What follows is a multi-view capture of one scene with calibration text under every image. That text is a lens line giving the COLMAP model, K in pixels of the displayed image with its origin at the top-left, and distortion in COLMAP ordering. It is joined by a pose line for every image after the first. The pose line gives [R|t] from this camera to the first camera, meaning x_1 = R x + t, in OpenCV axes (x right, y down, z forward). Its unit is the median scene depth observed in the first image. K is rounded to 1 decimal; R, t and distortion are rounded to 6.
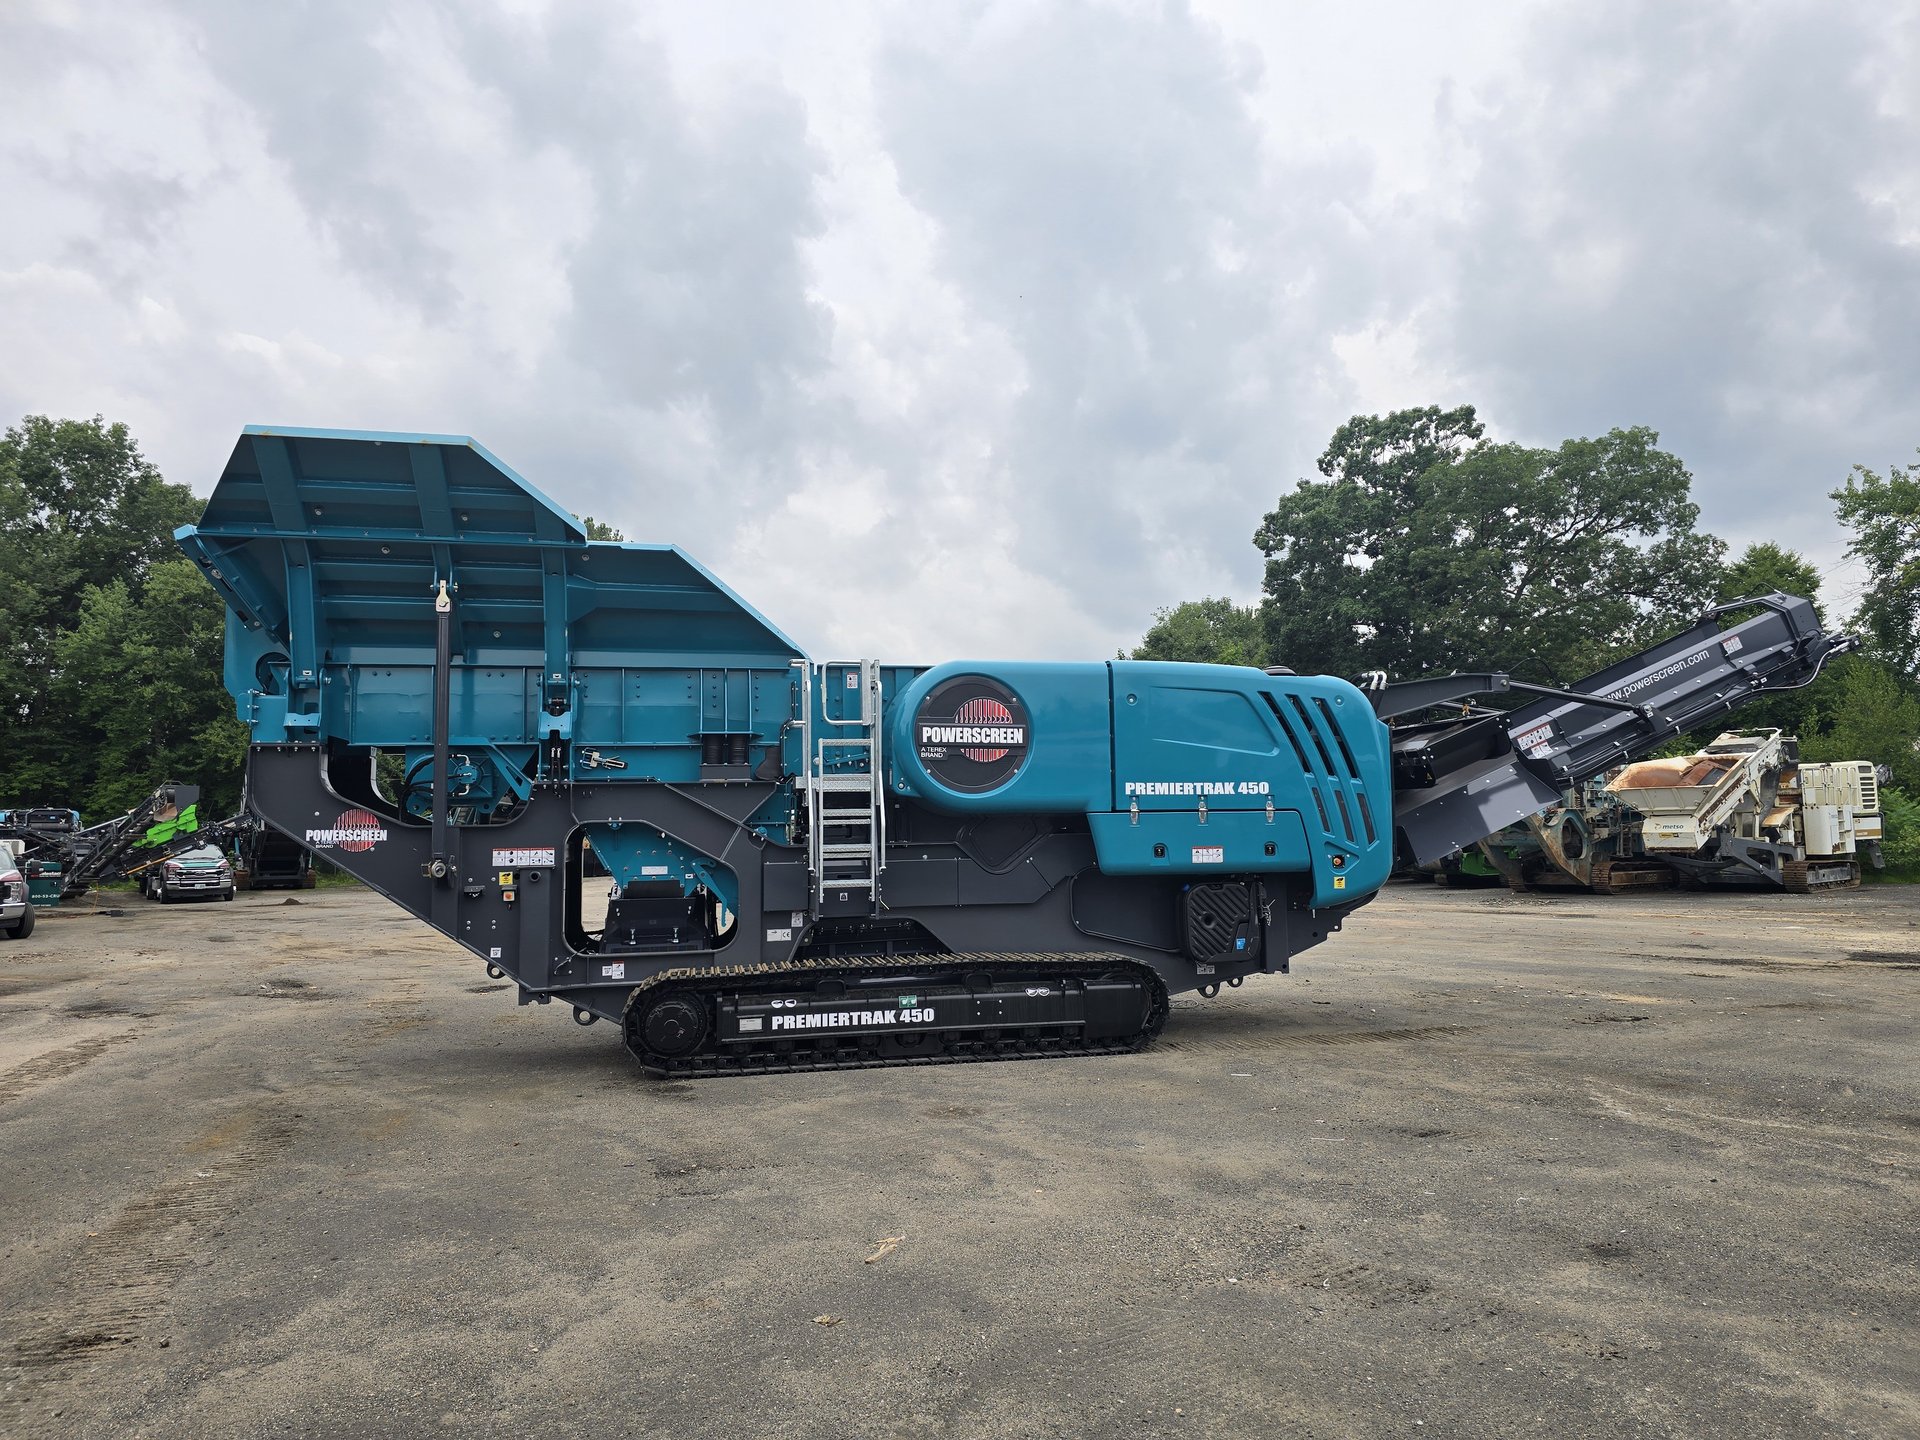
lens RADIAL K [[1278.5, 0, 973.9], [0, 1278.5, 727.9], [0, 0, 1]] dist [0.081588, -0.083263]
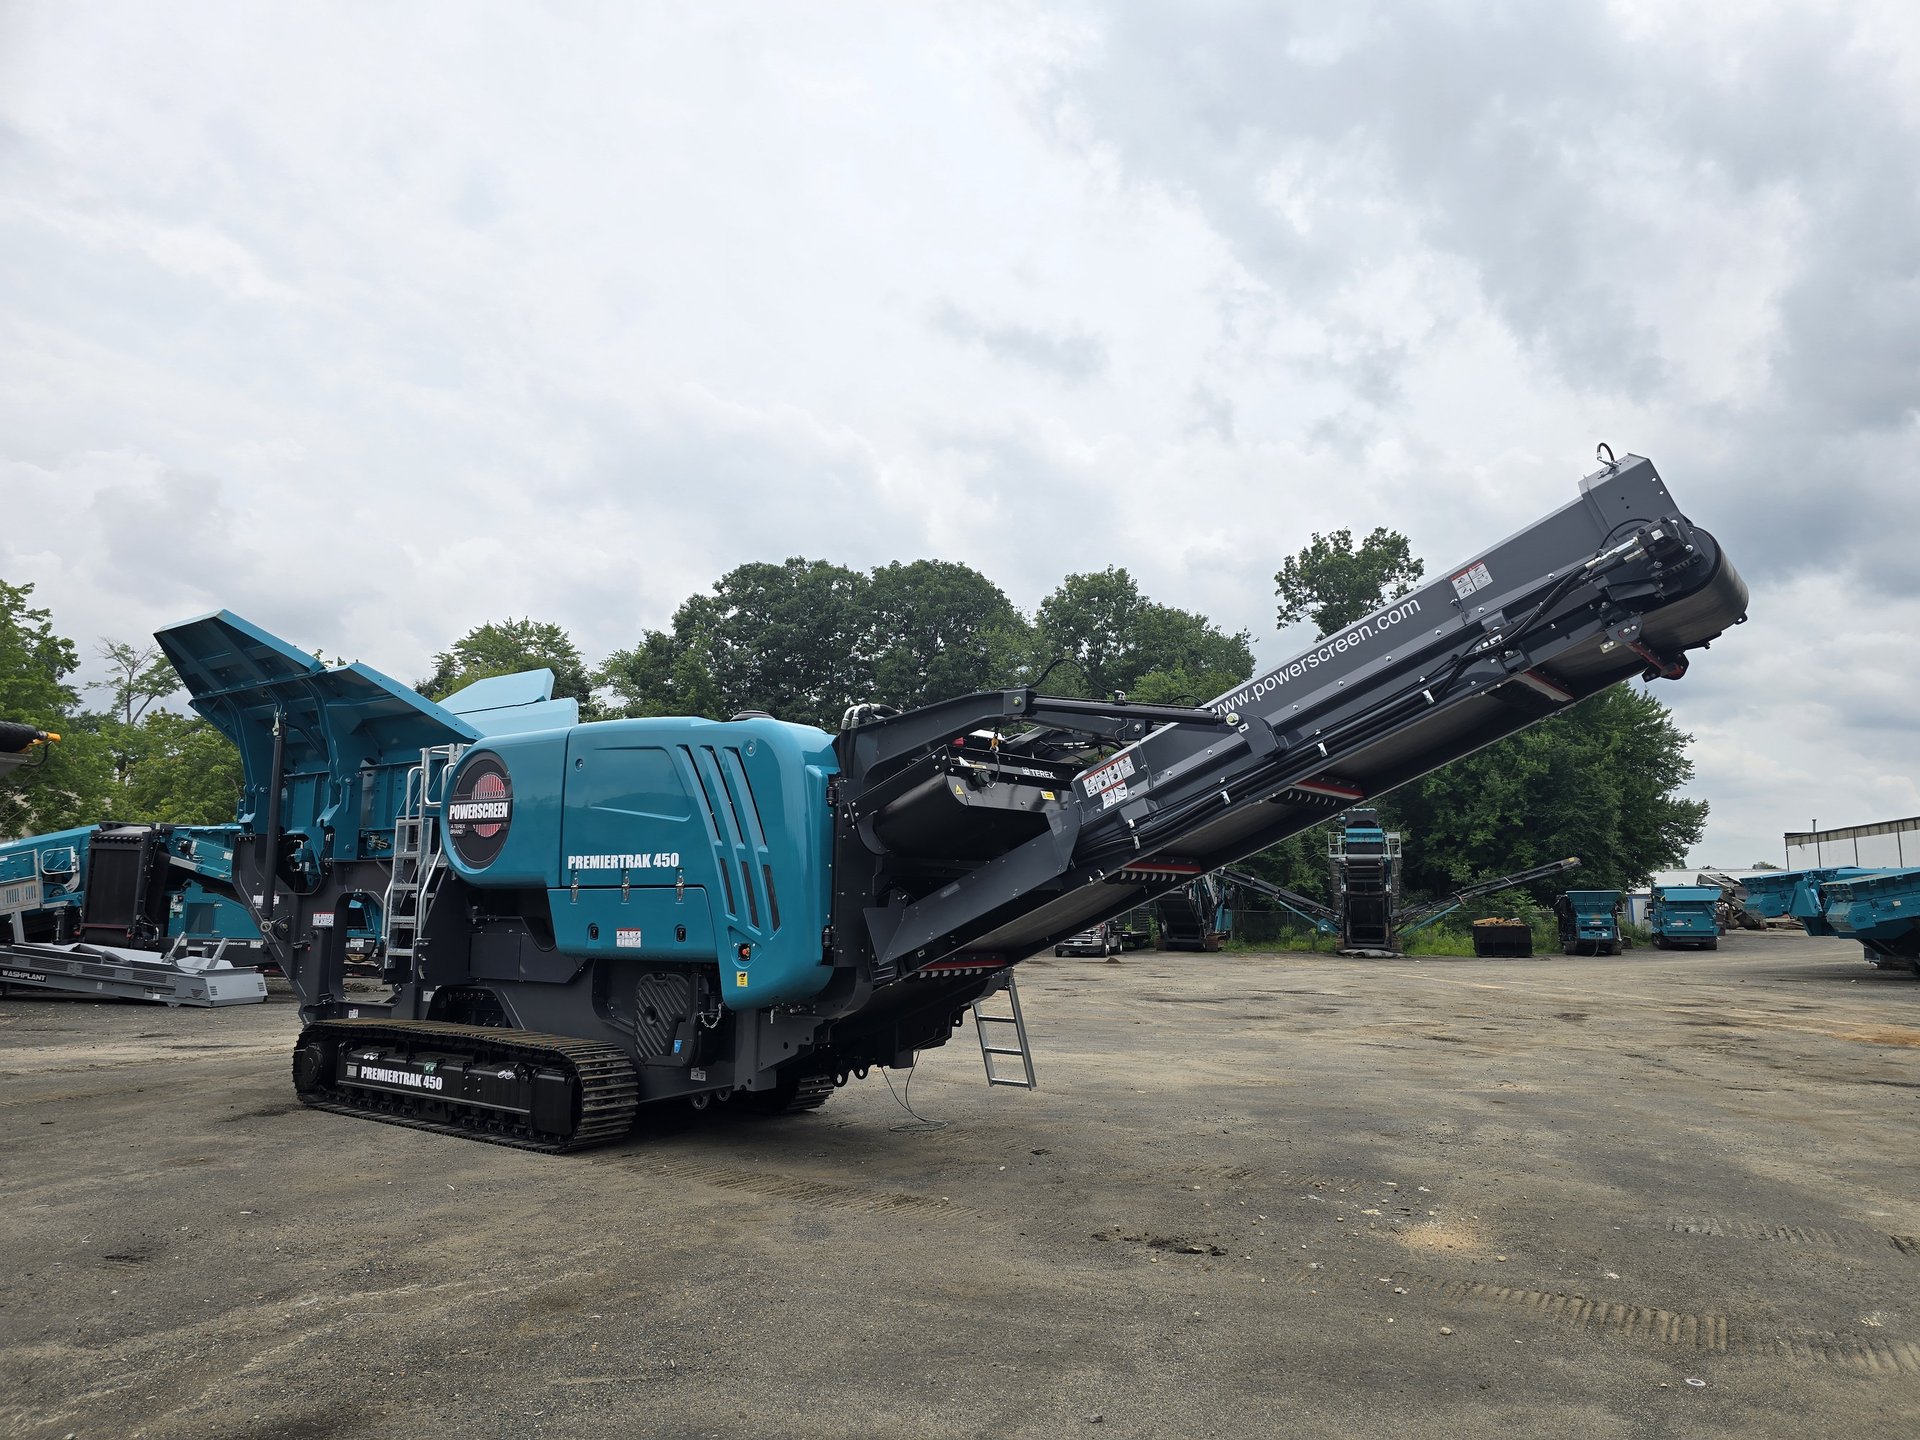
lens RADIAL K [[1278.5, 0, 973.9], [0, 1278.5, 727.9], [0, 0, 1]] dist [0.081588, -0.083263]
pose [[0.651516, -0.084100, -0.753959, 1.026436], [0.041077, 0.996289, -0.075635, 0.033345], [0.757522, 0.018307, 0.652552, 0.616948]]
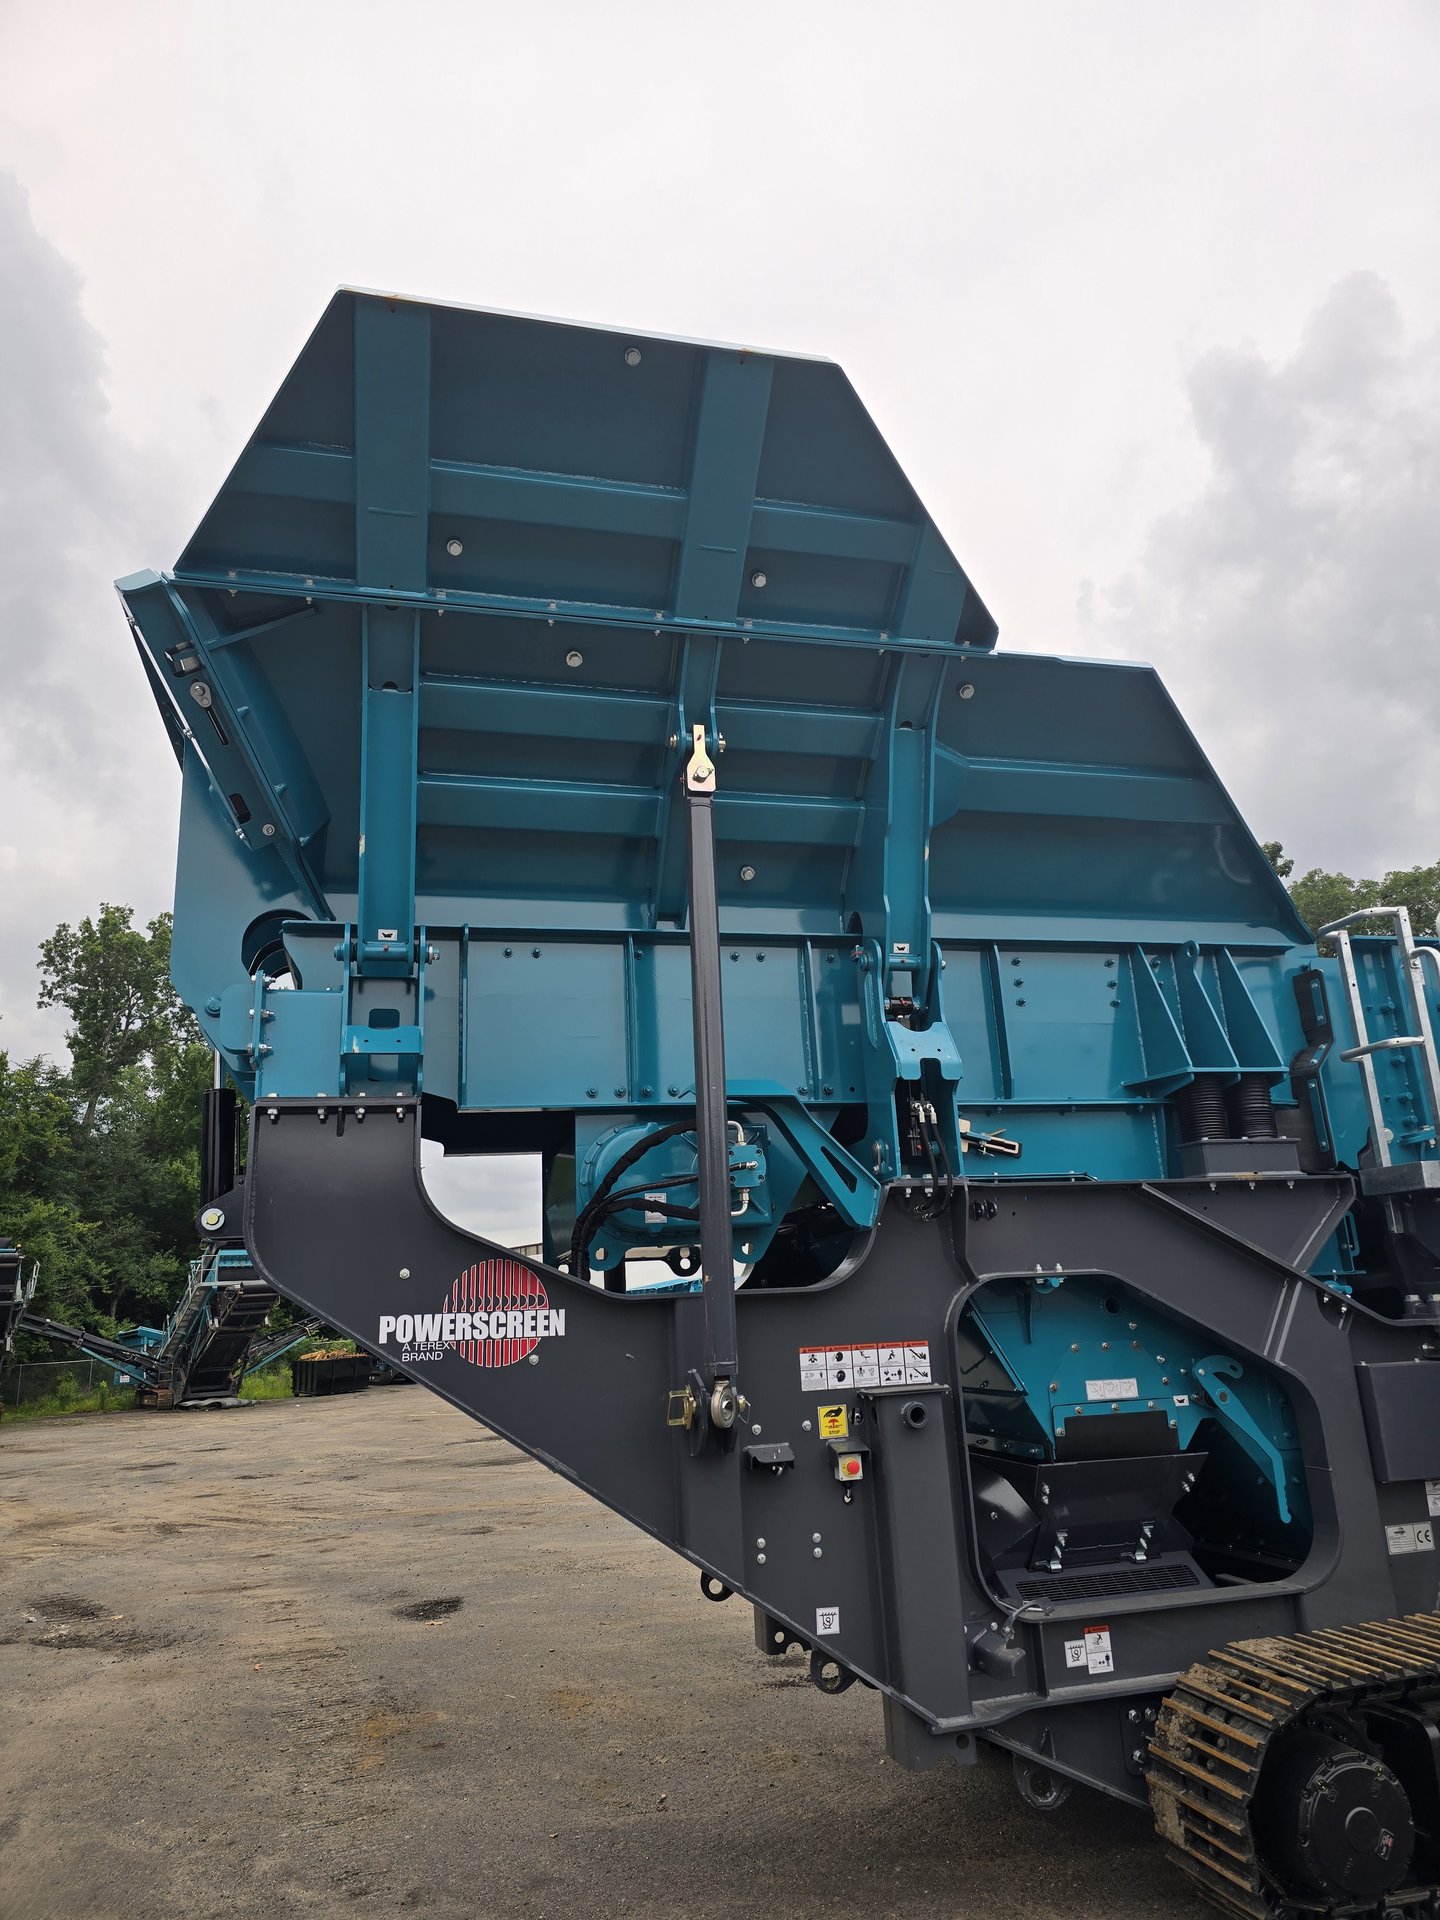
lens RADIAL K [[1278.5, 0, 742.2], [0, 1278.5, 955.6], [0, 0, 1]] dist [0.081588, -0.083263]
pose [[0.998173, -0.023203, 0.055796, -0.394380], [0.033723, 0.980079, -0.195725, 0.048056], [-0.050143, 0.197249, 0.979070, 0.543561]]
